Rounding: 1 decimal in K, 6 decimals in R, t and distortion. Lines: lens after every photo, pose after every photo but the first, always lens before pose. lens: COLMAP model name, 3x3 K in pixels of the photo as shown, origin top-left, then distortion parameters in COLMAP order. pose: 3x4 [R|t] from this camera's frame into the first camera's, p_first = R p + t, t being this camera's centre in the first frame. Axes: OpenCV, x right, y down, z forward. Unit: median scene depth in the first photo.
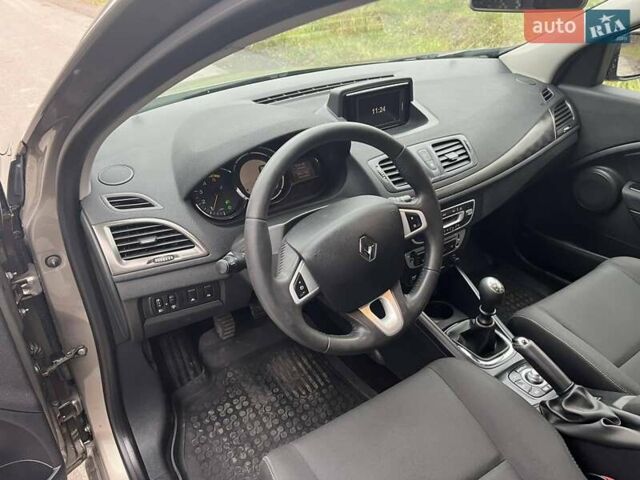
lens RADIAL K [[484.4, 0, 334.3], [0, 484.4, 241.5], [0, 0, 1]] dist [0.060124, -0.096481]
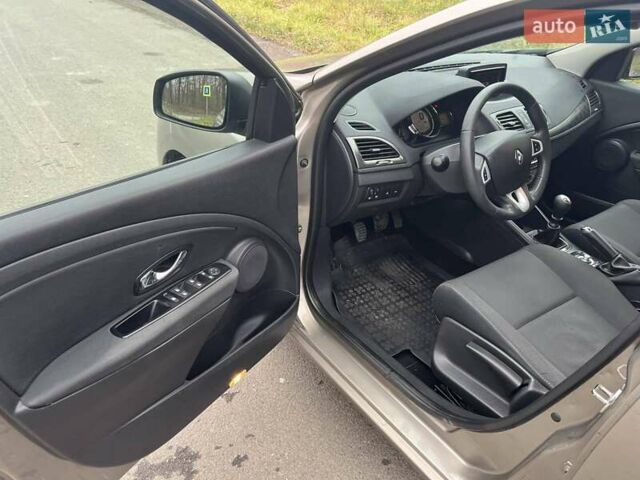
lens RADIAL K [[484.4, 0, 334.3], [0, 484.4, 241.5], [0, 0, 1]] dist [0.060124, -0.096481]
pose [[0.995660, 0.045926, 0.080949, -0.483296], [-0.046782, 0.998867, 0.008710, 0.224511], [-0.080457, -0.012459, 0.996680, -0.460828]]
